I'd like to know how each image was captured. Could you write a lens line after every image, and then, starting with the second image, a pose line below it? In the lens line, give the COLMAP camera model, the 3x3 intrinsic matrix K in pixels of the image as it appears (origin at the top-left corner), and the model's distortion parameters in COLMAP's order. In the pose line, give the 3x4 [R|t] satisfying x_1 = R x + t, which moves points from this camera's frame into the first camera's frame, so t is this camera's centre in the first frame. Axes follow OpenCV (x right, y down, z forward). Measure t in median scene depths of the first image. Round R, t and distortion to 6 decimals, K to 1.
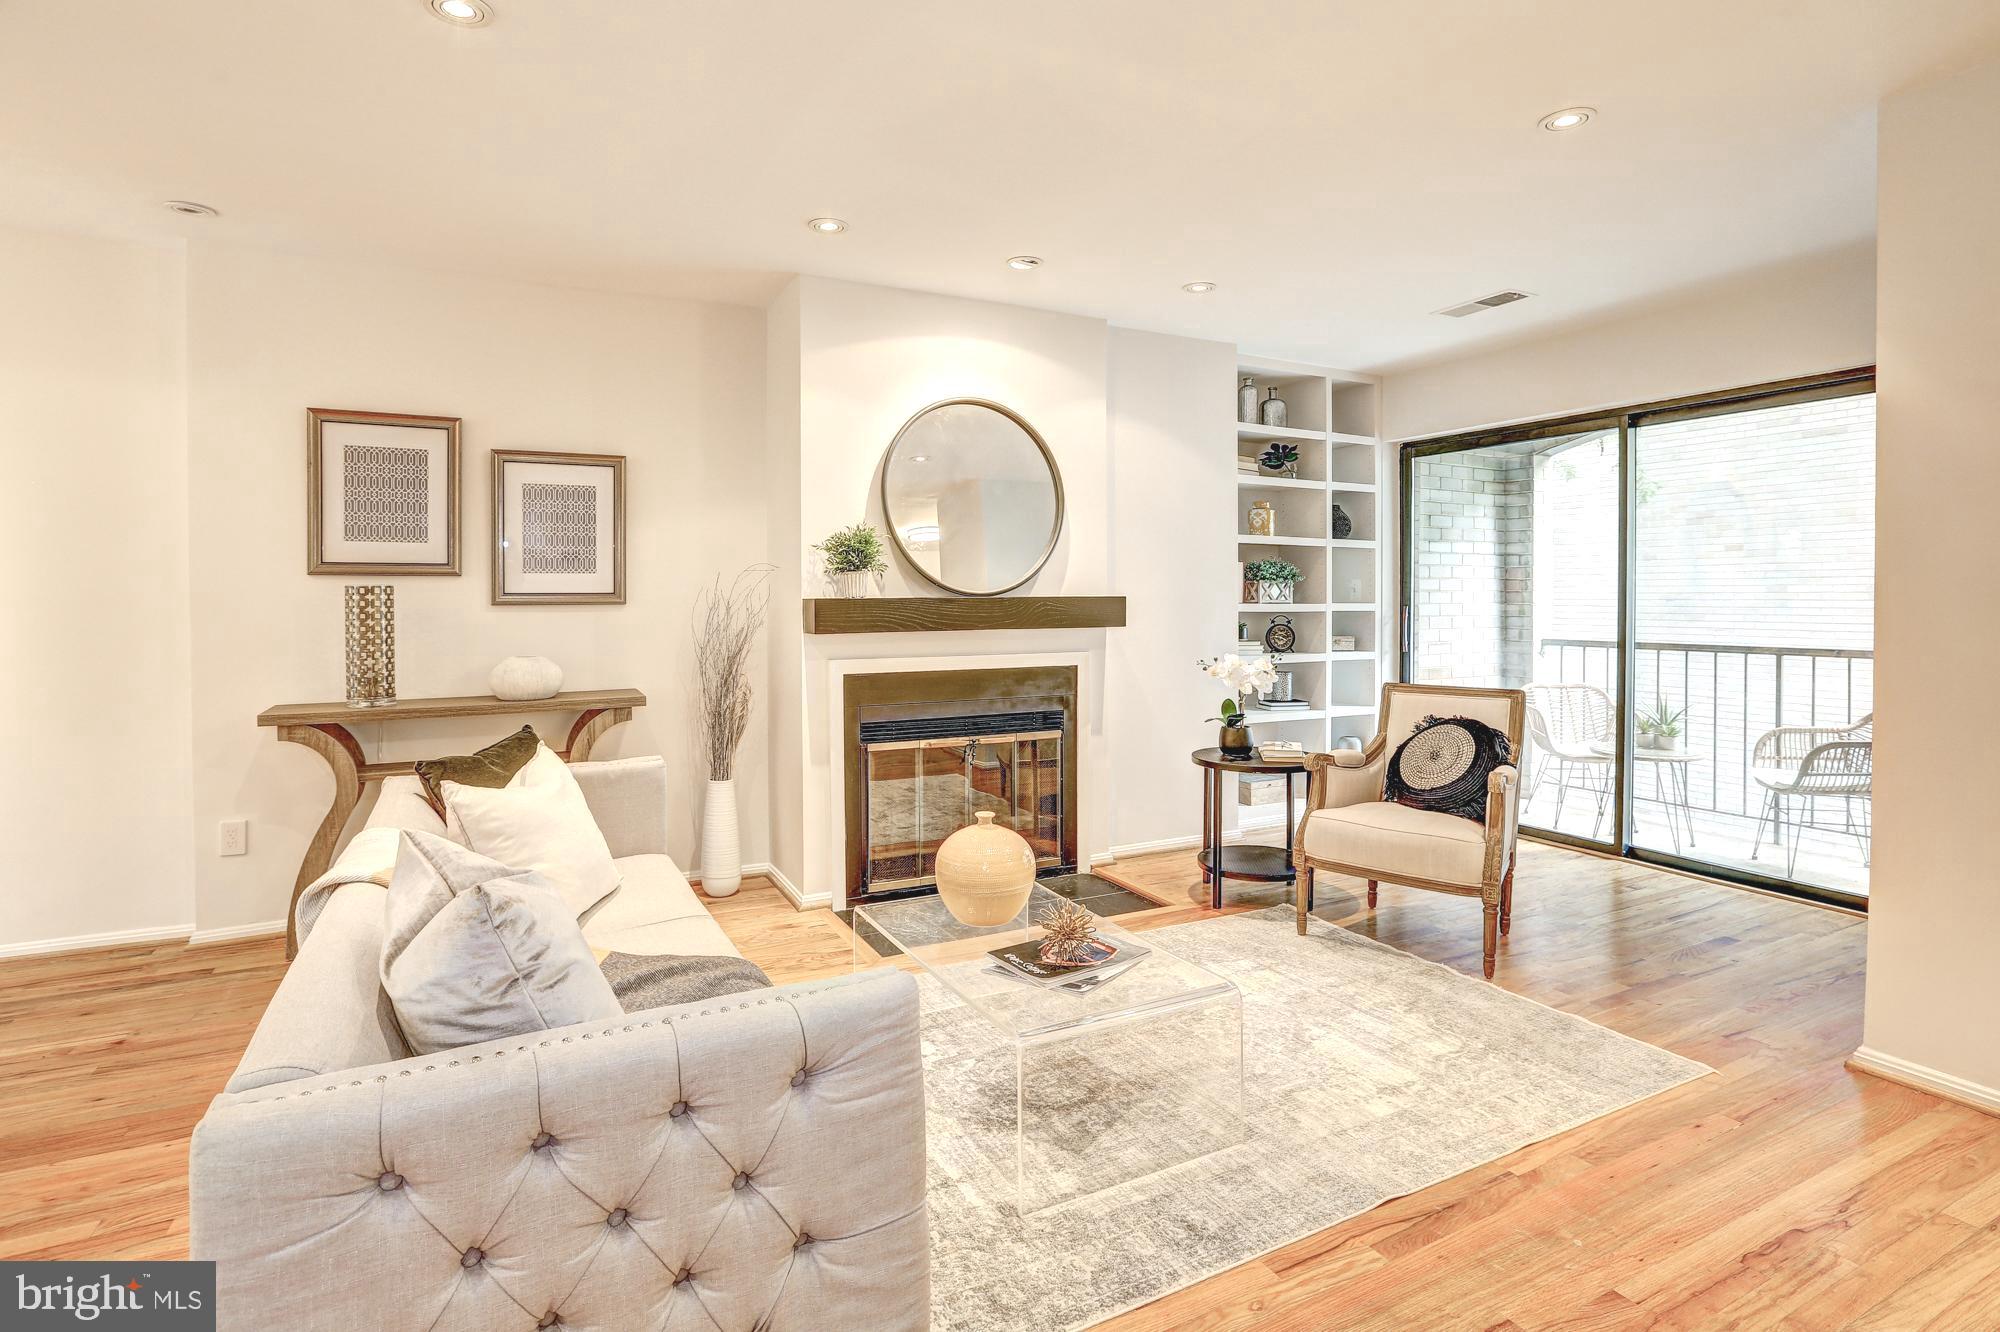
lens RADIAL K [[976.1, 0, 989.7], [0, 976.1, 613.9], [0, 0, 1]] dist [-0.037714, 0.011104]
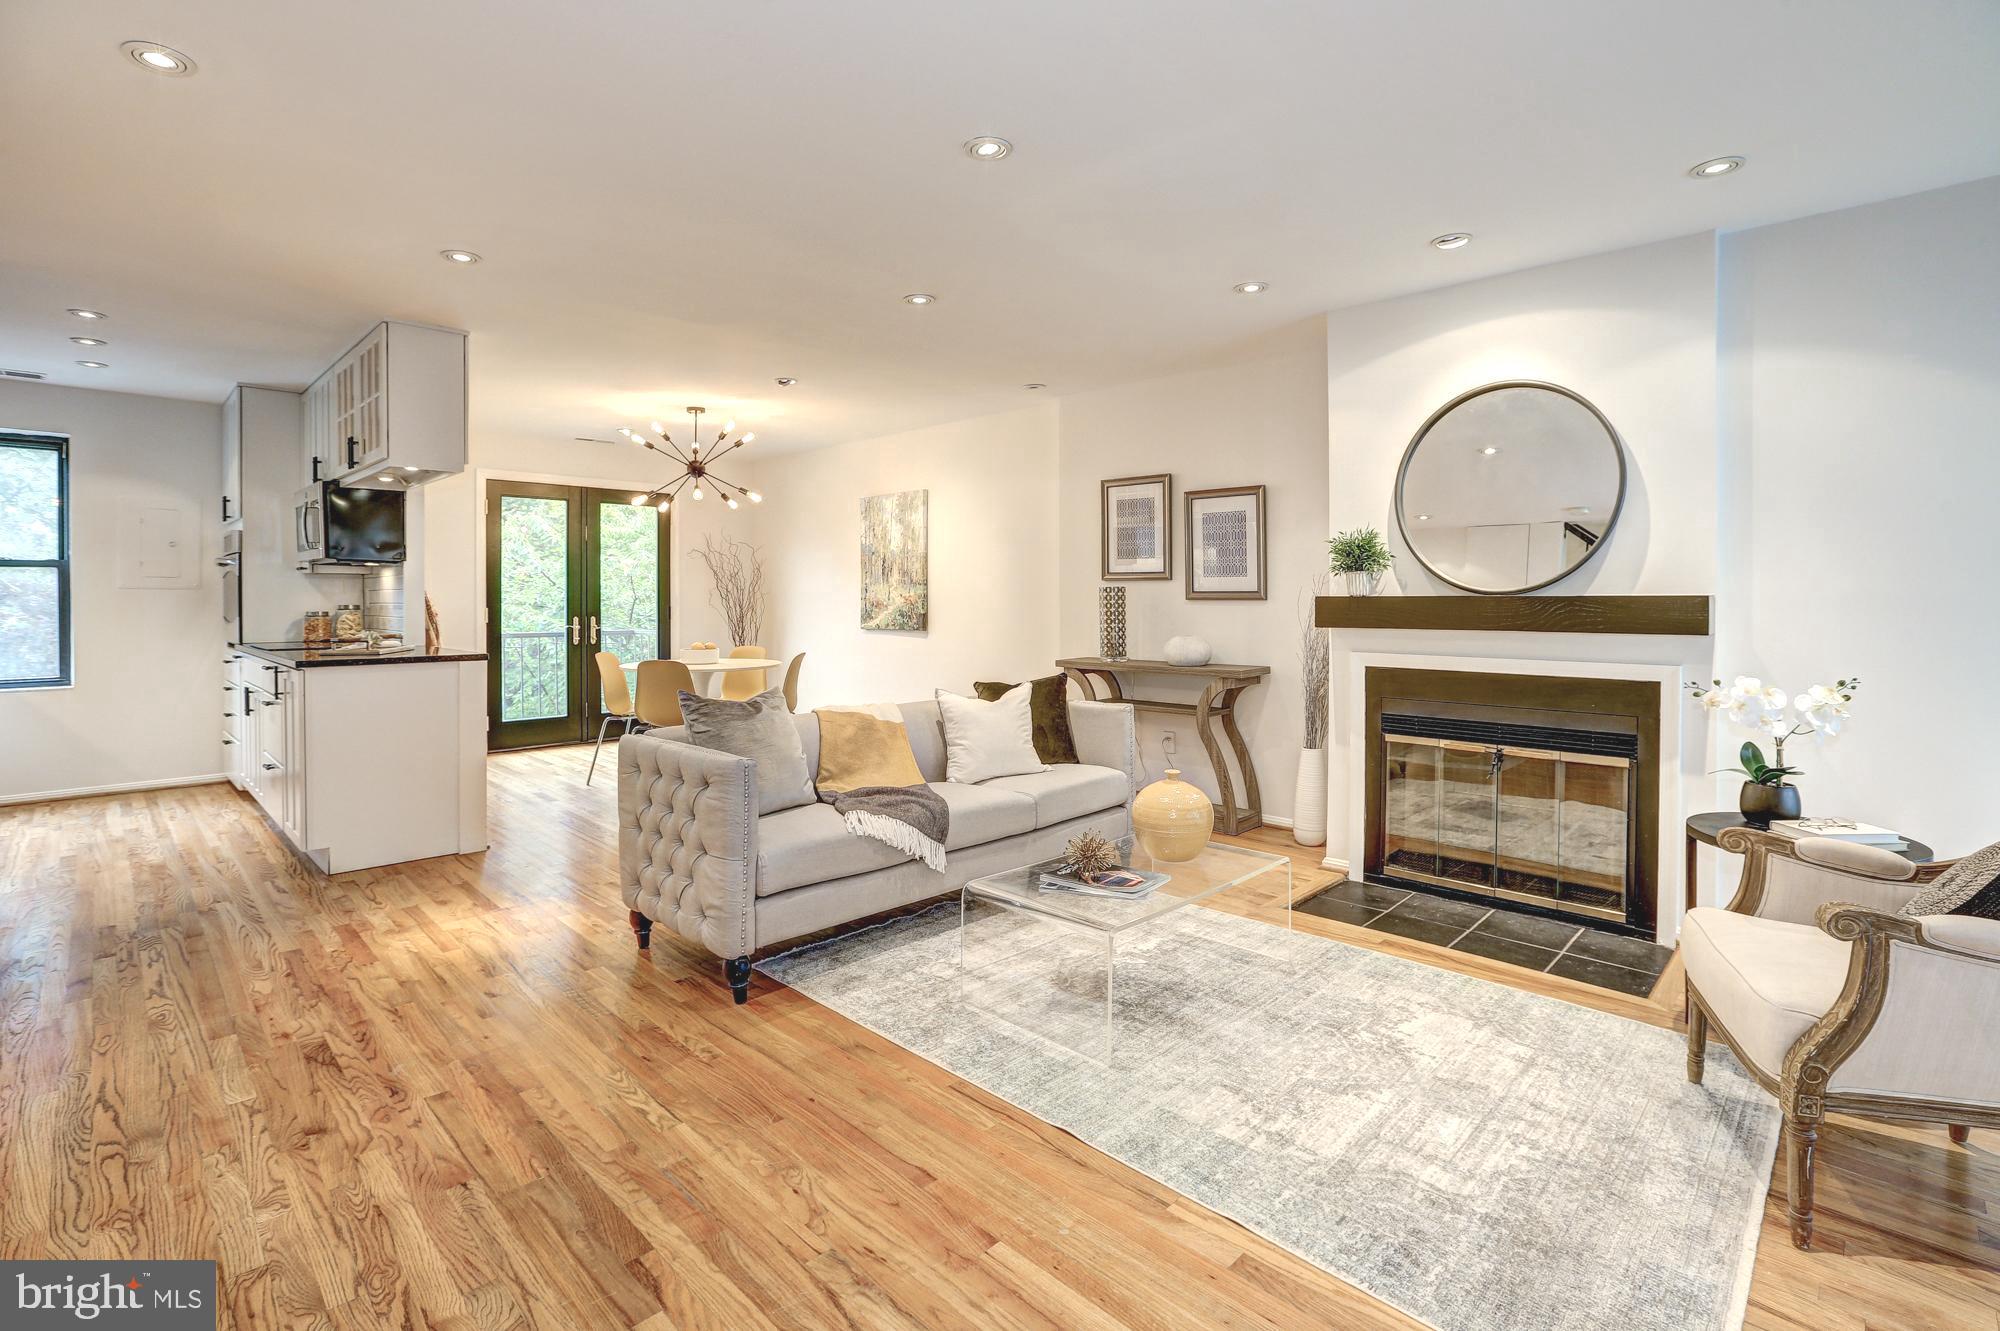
lens RADIAL K [[944.1, 0, 1001.4], [0, 944.1, 602.7], [0, 0, 1]] dist [-0.058737, 0.019200]
pose [[0.308940, 0.010285, -0.951026, 0.731309], [-0.016851, 0.999844, 0.005339, -0.007113], [0.950932, 0.014376, 0.309065, 0.298504]]
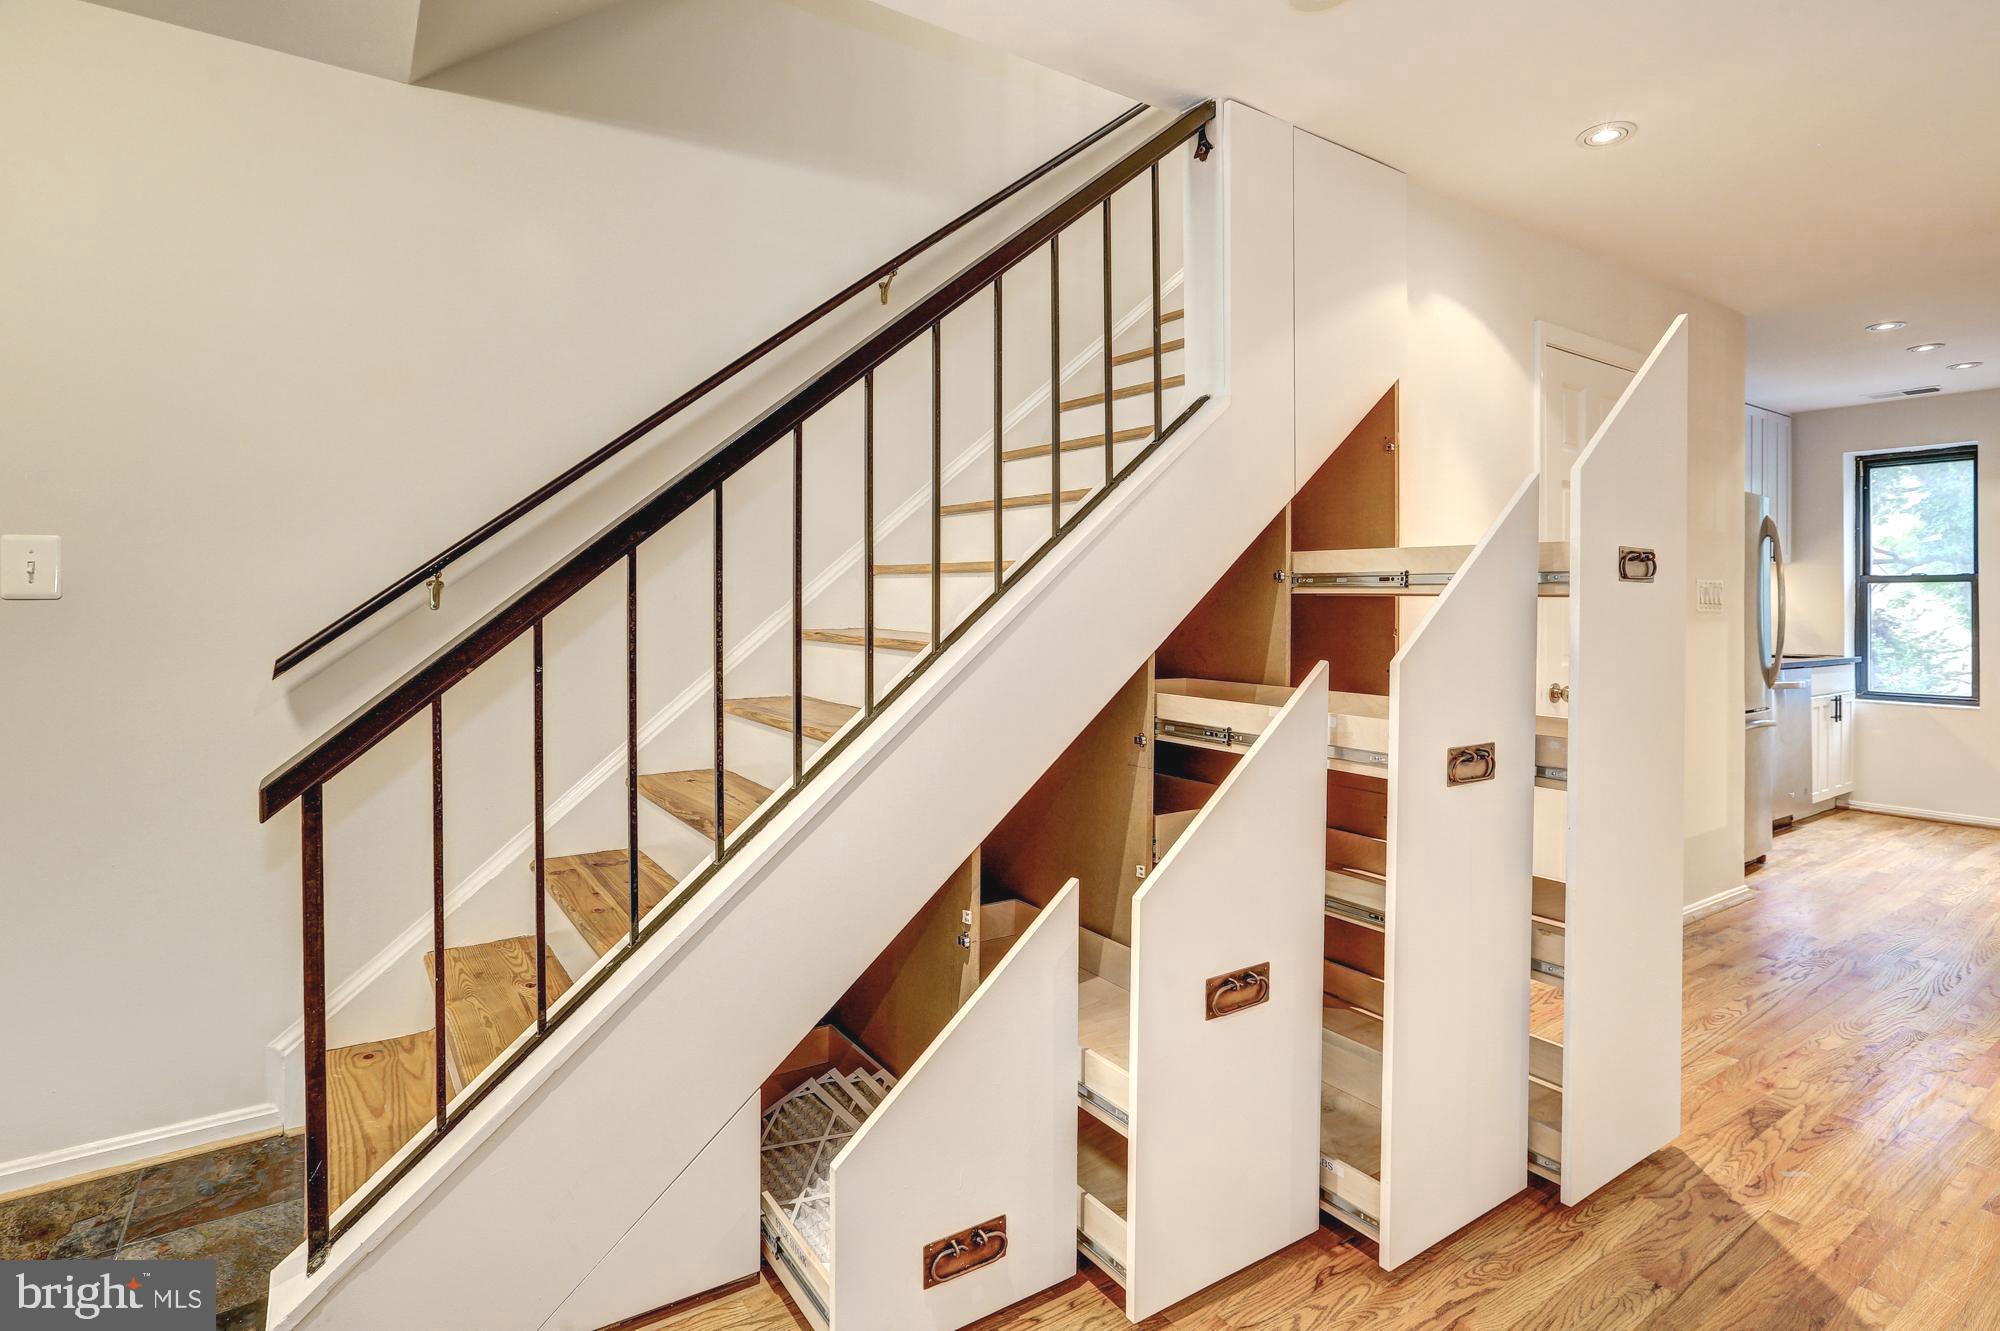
lens RADIAL K [[963.8, 0, 989.8], [0, 963.8, 608.6], [0, 0, 1]] dist [-0.033194, 0.012586]
pose [[-0.993905, 0.001982, -0.110226, 0.534274], [0.000290, 0.999882, 0.015364, -0.011970], [0.110243, 0.015238, -0.993788, 0.586558]]
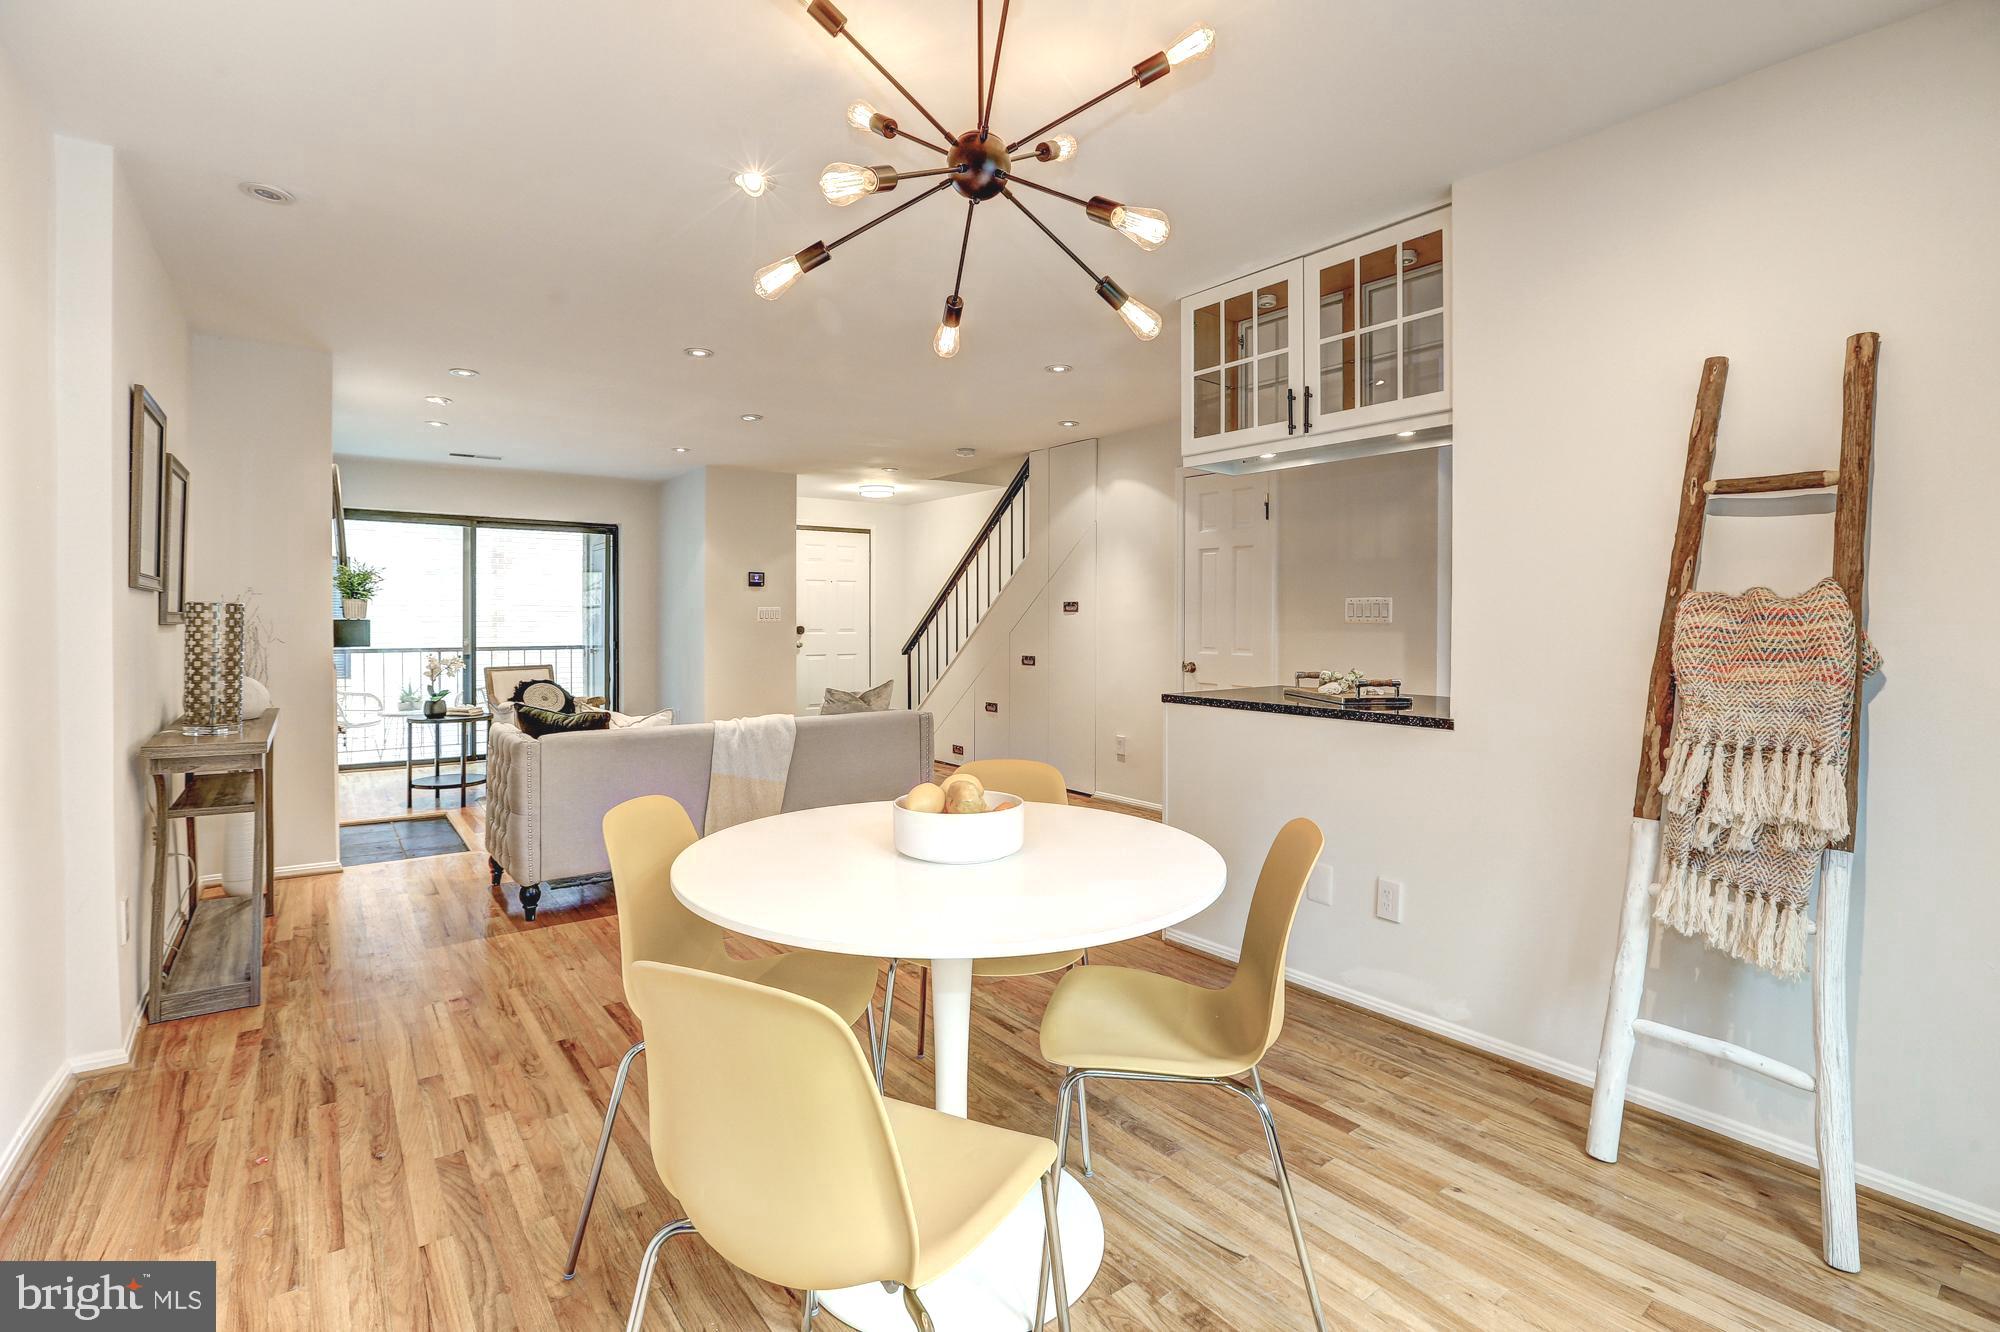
lens RADIAL K [[918.9, 0, 994.1], [0, 918.9, 636.8], [0, 0, 1]] dist [-0.067387, 0.024075]
pose [[-0.176801, -0.015844, 0.984119, -1.450441], [0.015745, 0.999697, 0.018924, -0.001979], [-0.984121, 0.018840, -0.176498, 0.368862]]
